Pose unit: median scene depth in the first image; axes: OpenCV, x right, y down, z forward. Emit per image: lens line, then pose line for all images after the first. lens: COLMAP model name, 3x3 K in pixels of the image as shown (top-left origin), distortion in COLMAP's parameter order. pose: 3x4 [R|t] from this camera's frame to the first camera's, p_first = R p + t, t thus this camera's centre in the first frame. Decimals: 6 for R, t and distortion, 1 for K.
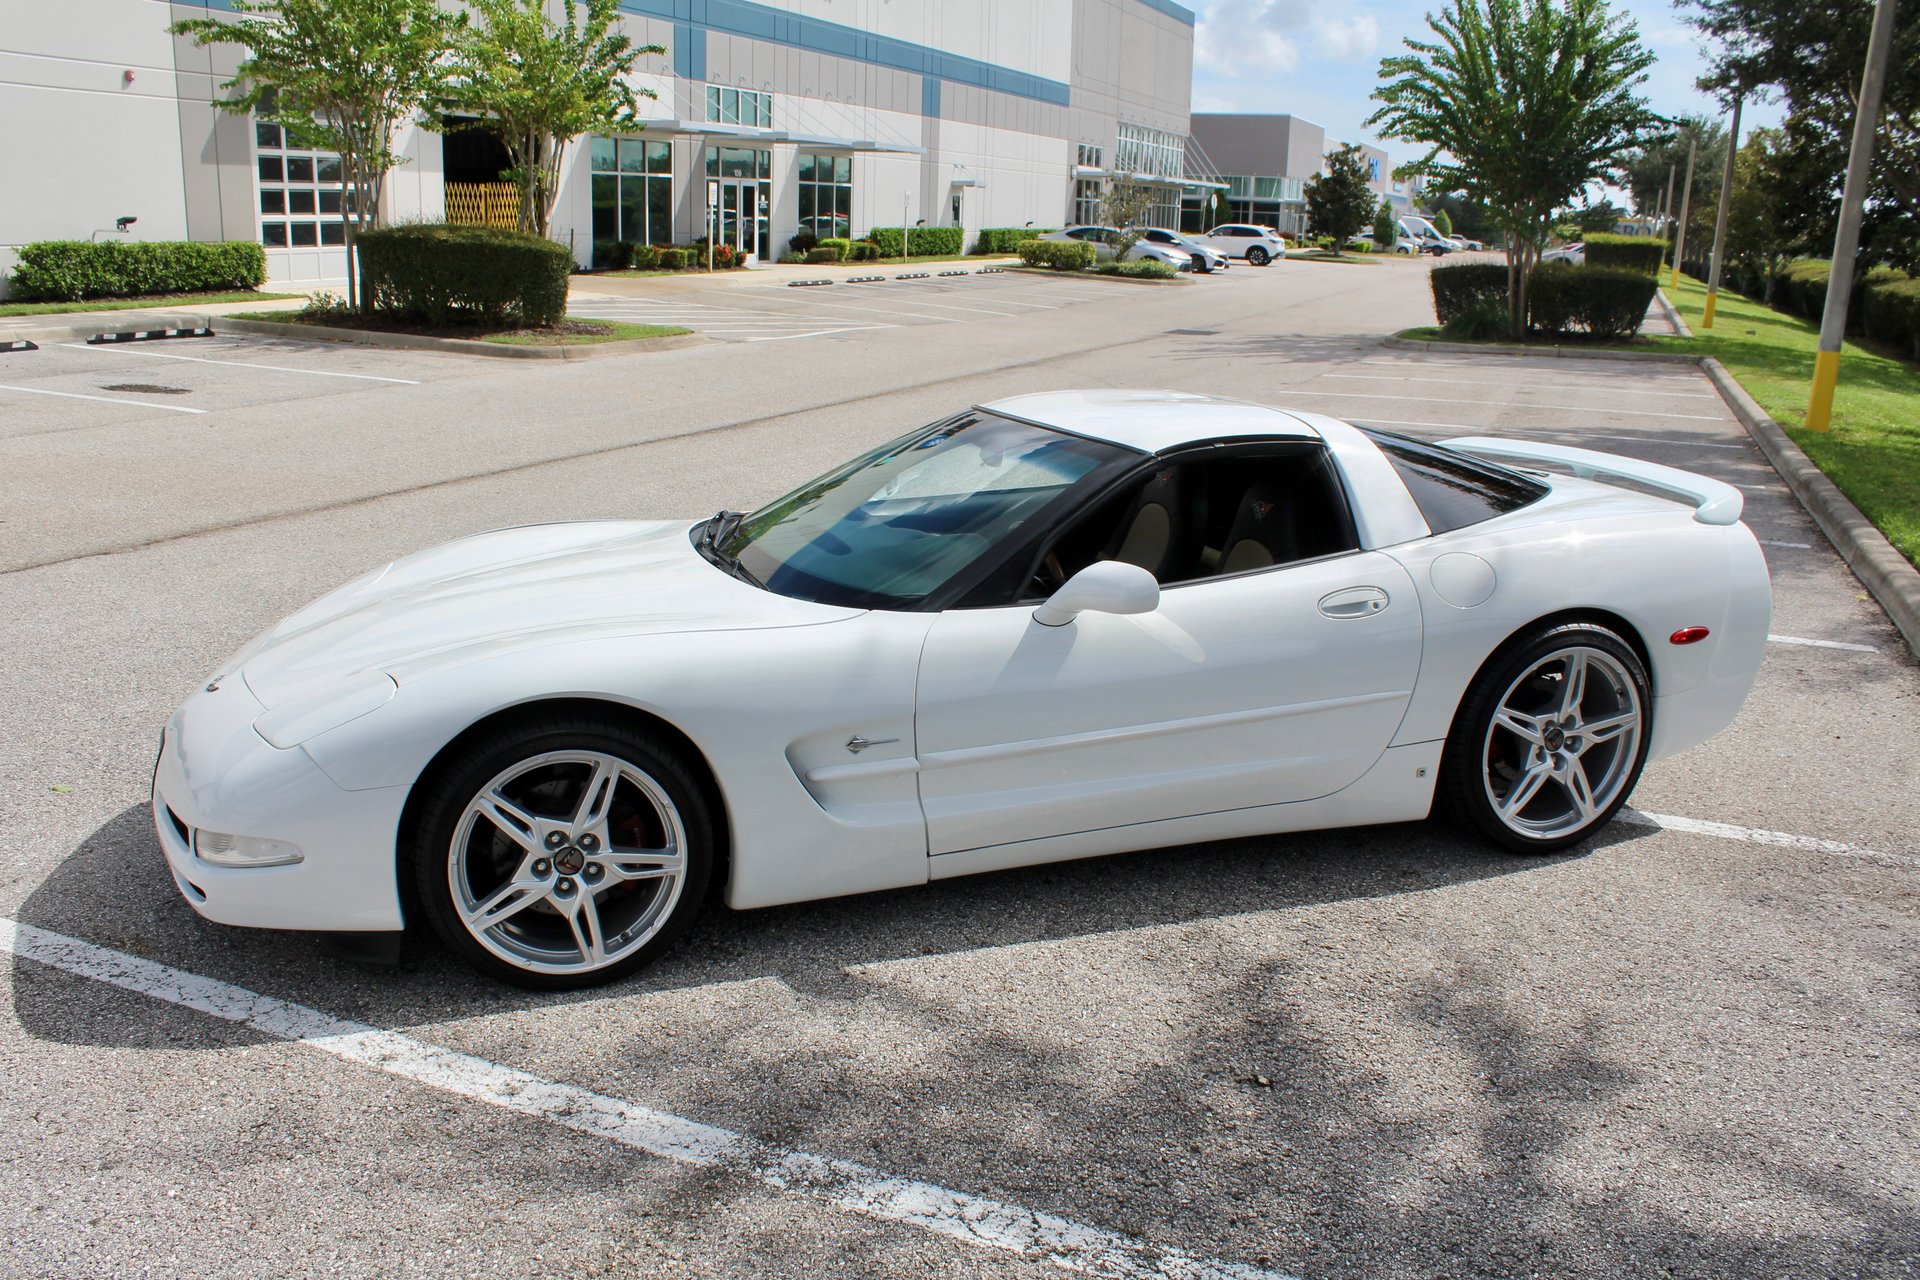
lens RADIAL K [[1599.2, 0, 956.7], [0, 1599.2, 643.8], [0, 0, 1]] dist [-0.165839, 0.142988]
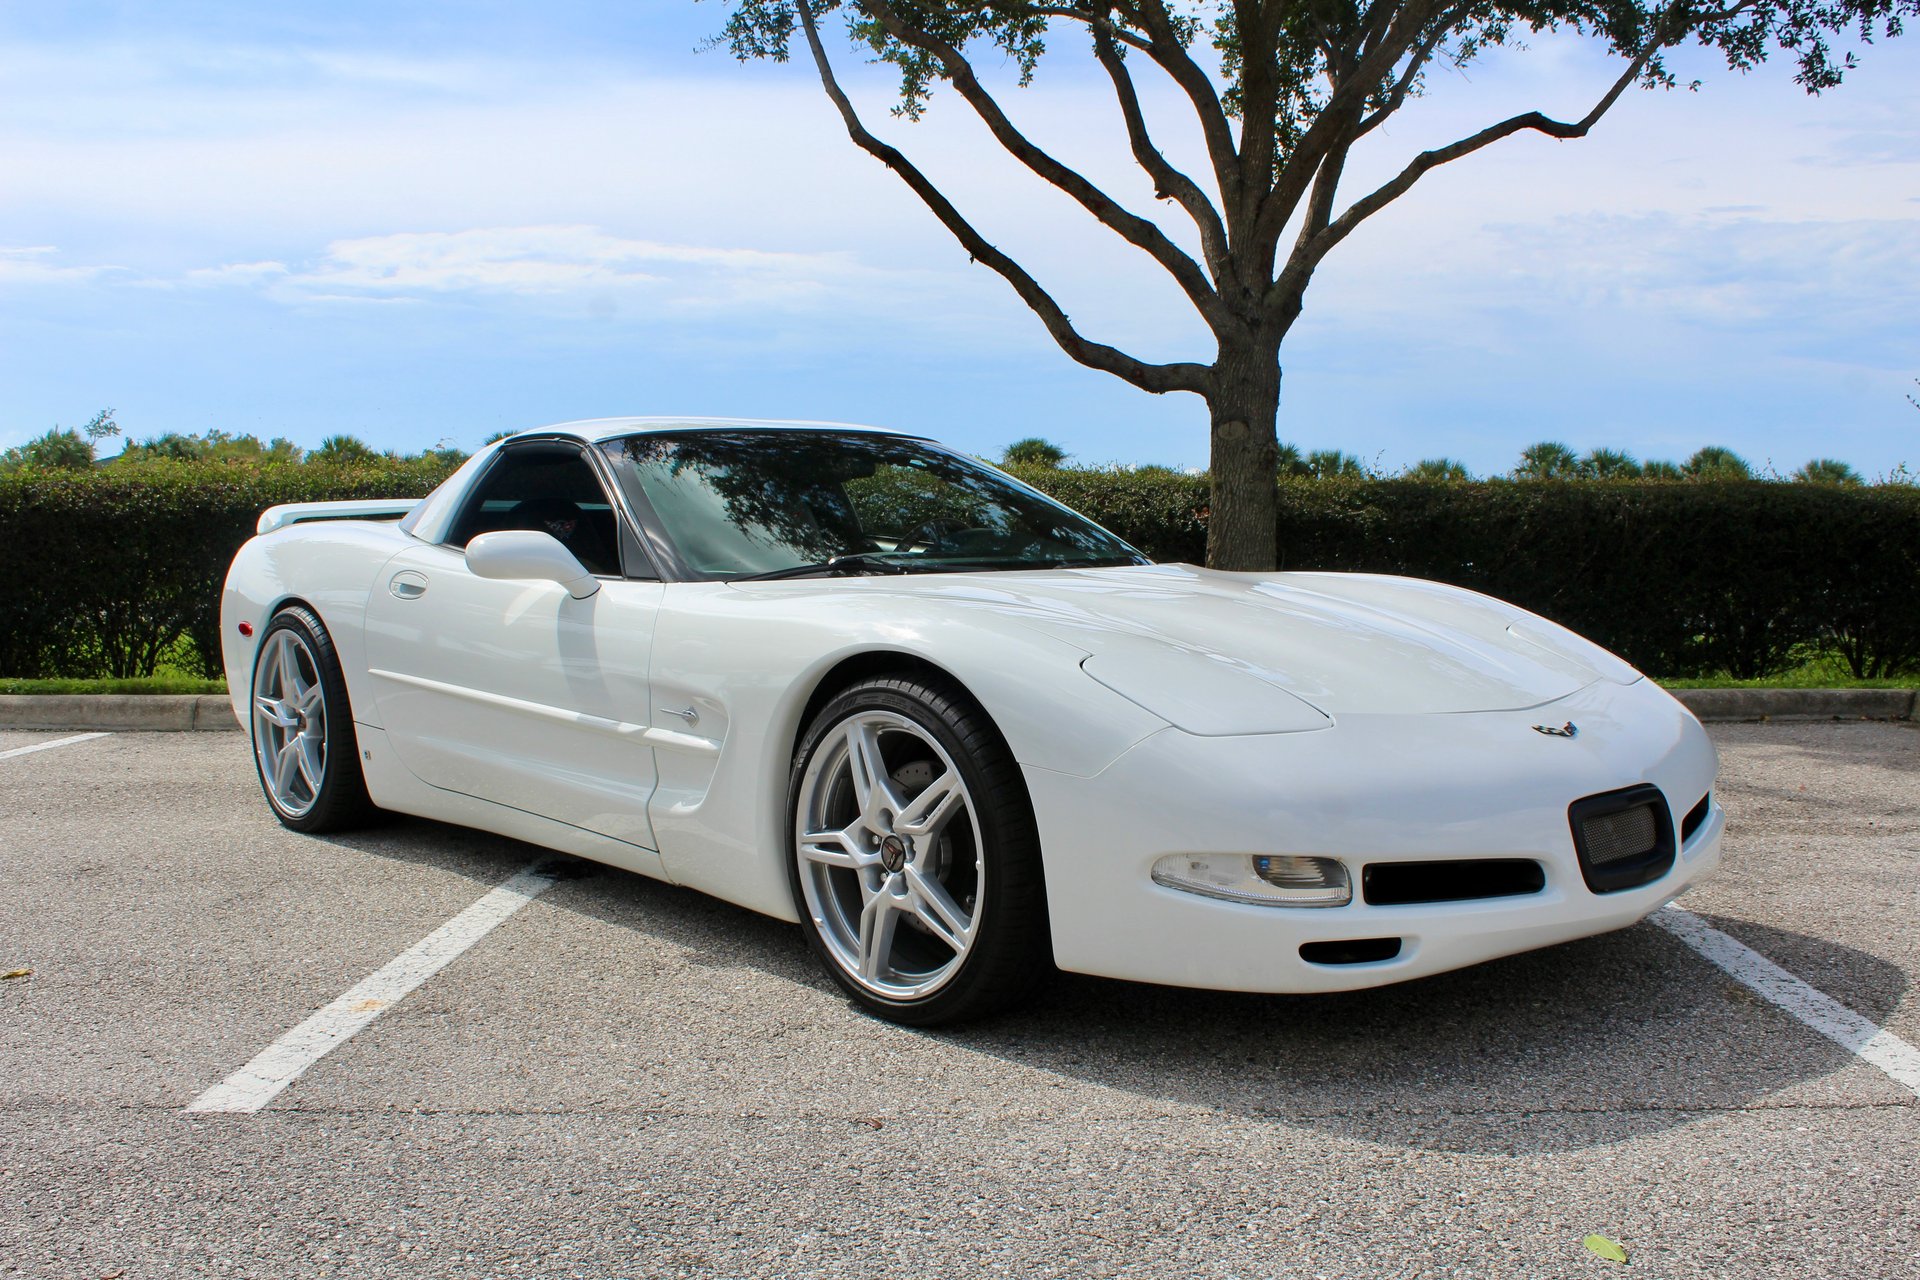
lens RADIAL K [[1793.4, 0, 956.9], [0, 1793.4, 660.7], [0, 0, 1]] dist [-0.101167, 0.000000]
pose [[-0.391293, -0.086544, 0.916188, -0.227538], [0.222906, 0.957009, 0.185600, -0.044495], [-0.892862, 0.276848, -0.355180, 0.312392]]
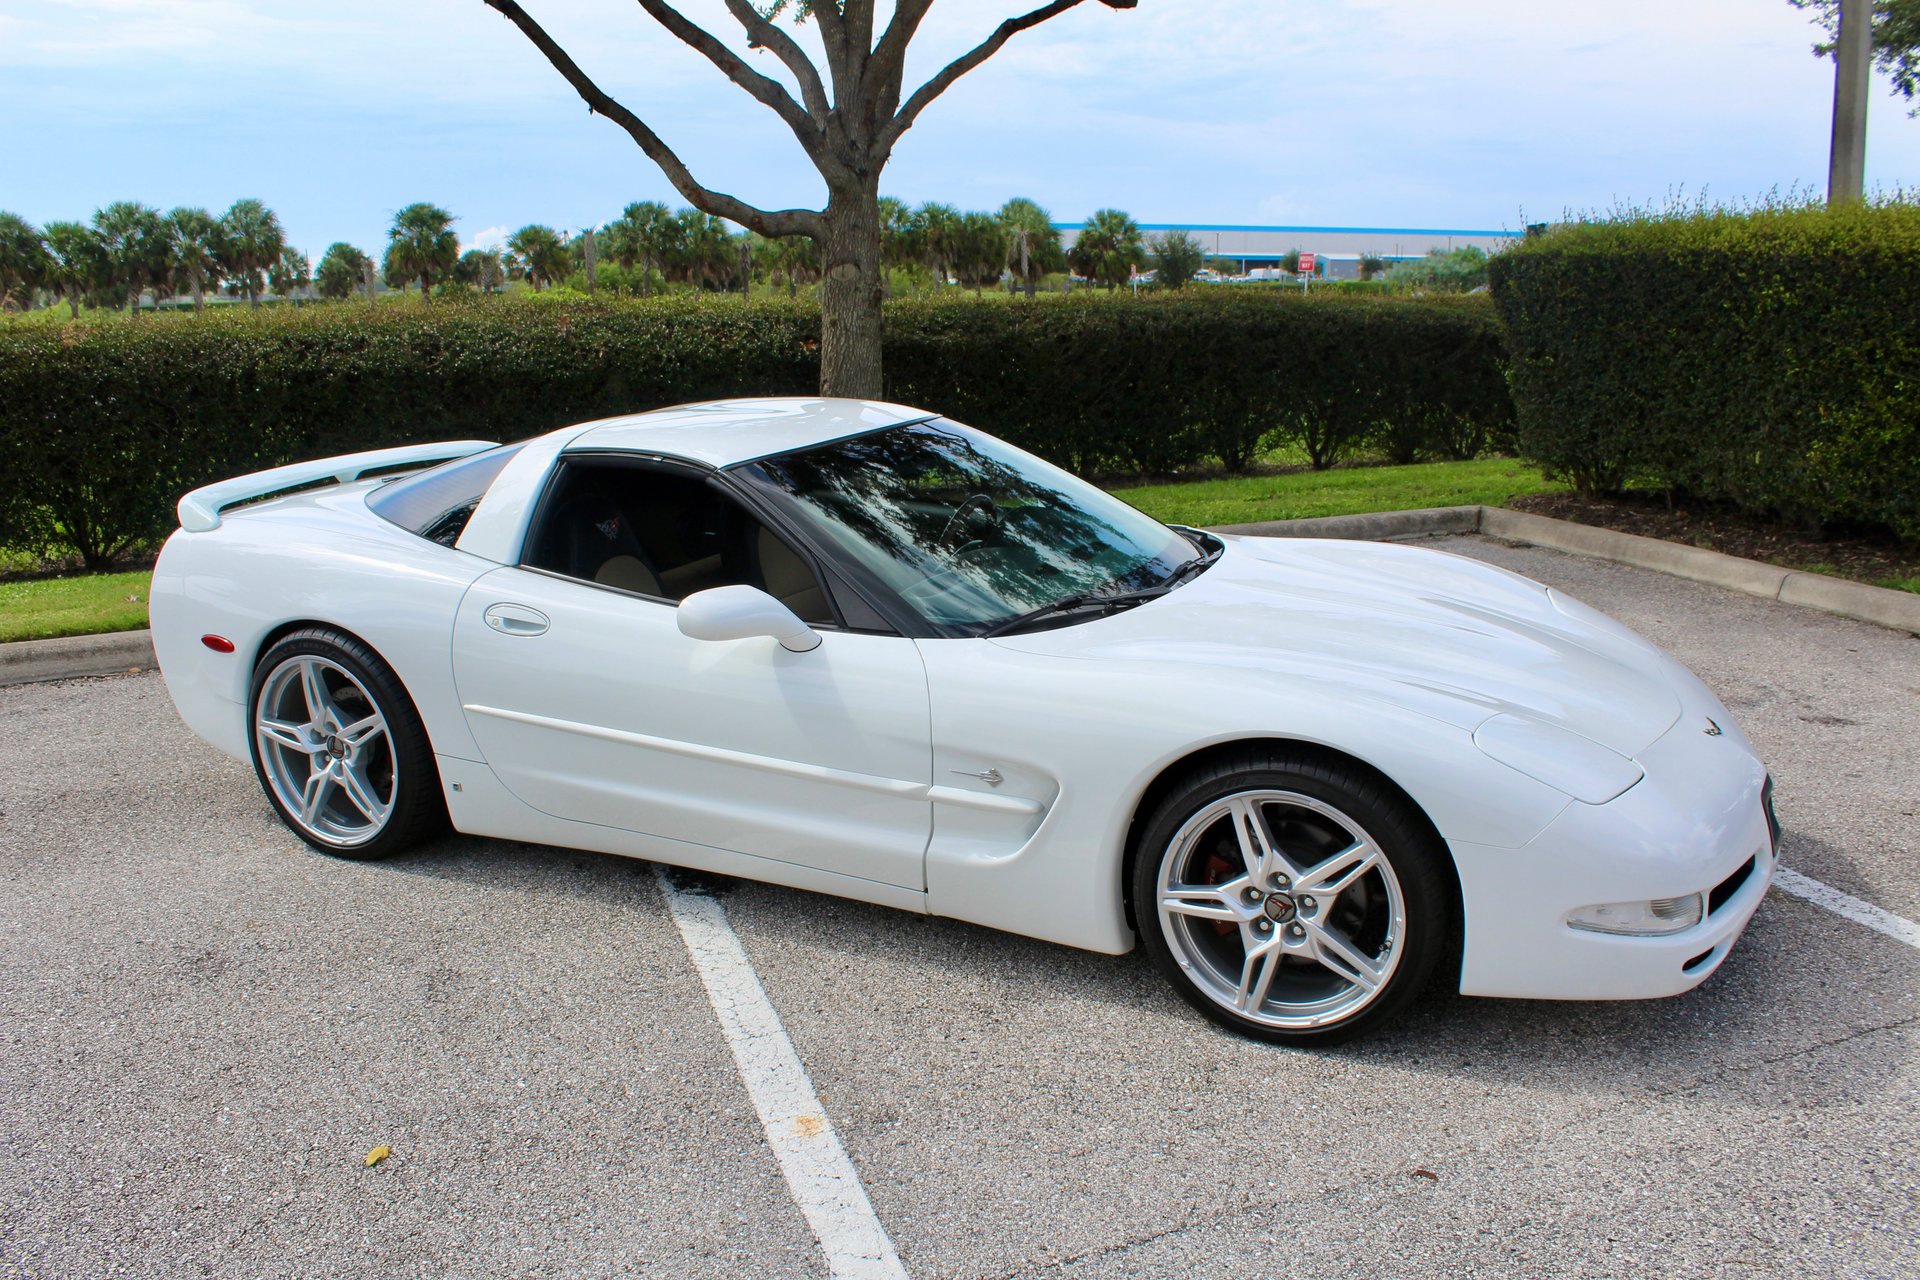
lens RADIAL K [[1599.2, 0, 960.1], [0, 1599.2, 643.4], [0, 0, 1]] dist [-0.165839, 0.142988]
pose [[-0.708454, -0.173011, 0.684222, -0.160103], [0.178942, 0.893774, 0.411276, -0.097530], [-0.682695, 0.413806, -0.602239, 0.375737]]
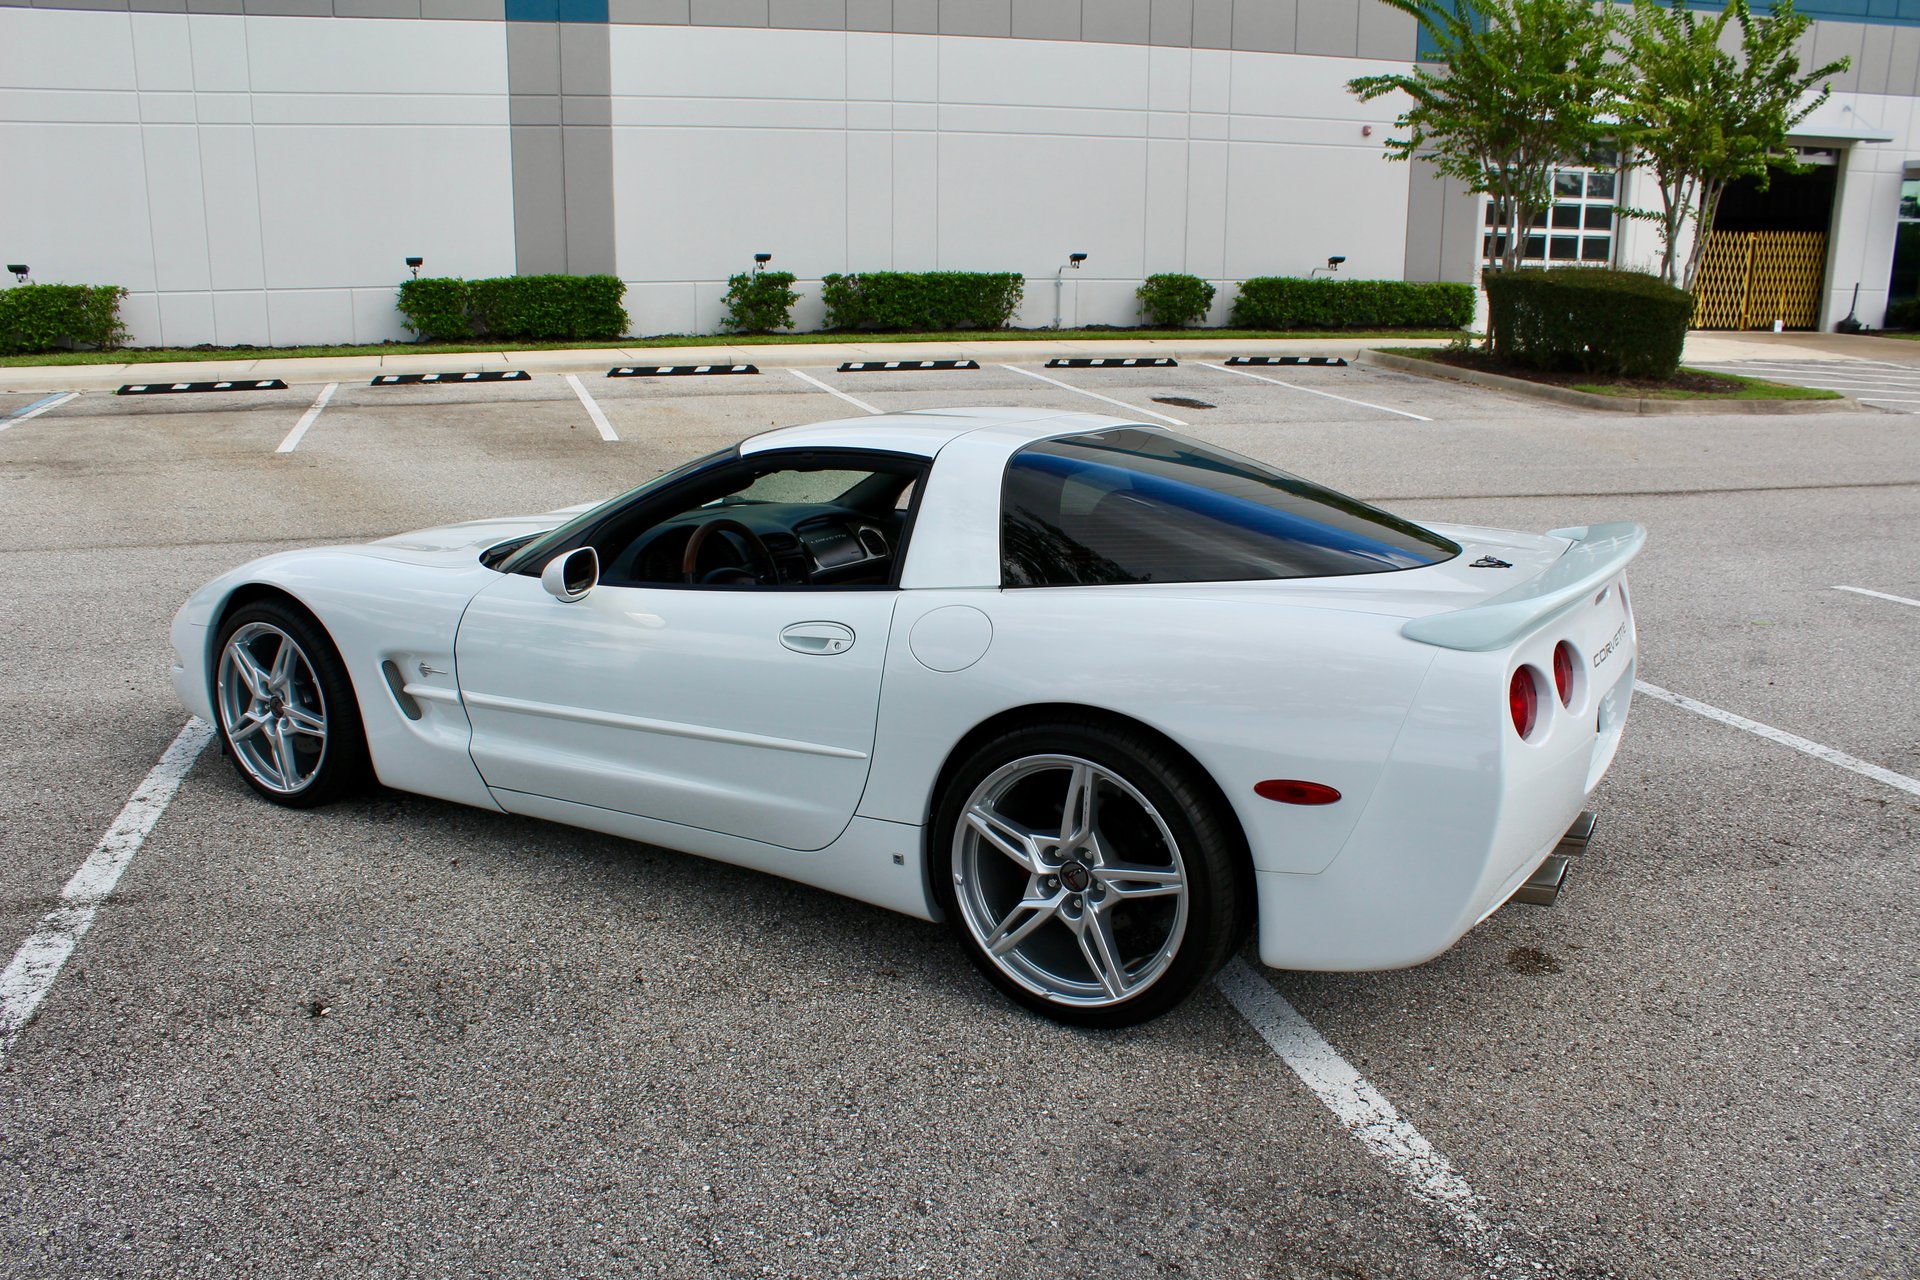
lens RADIAL K [[1599.2, 0, 954.9], [0, 1599.2, 644.8], [0, 0, 1]] dist [-0.165839, 0.142988]
pose [[0.641927, 0.165566, -0.748678, 0.200096], [-0.189440, 0.980385, 0.054378, -0.017558], [0.742996, 0.106922, 0.660700, 0.096651]]
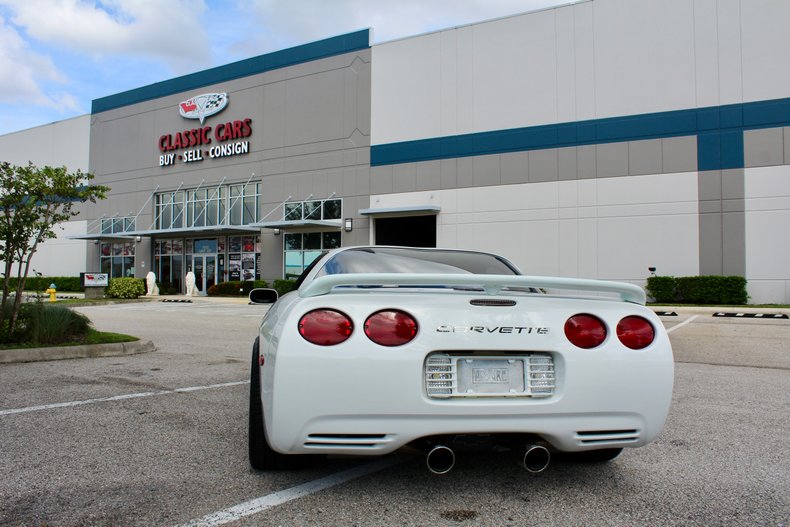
lens RADIAL K [[658.0, 0, 395.0], [0, 658.0, 271.9], [0, 0, 1]] dist [-0.165839, 0.142988]
pose [[-0.159517, -0.043629, -0.986231, 0.247412], [-0.267372, 0.963593, 0.000618, -0.028392], [0.950298, 0.263789, -0.165374, 0.274053]]
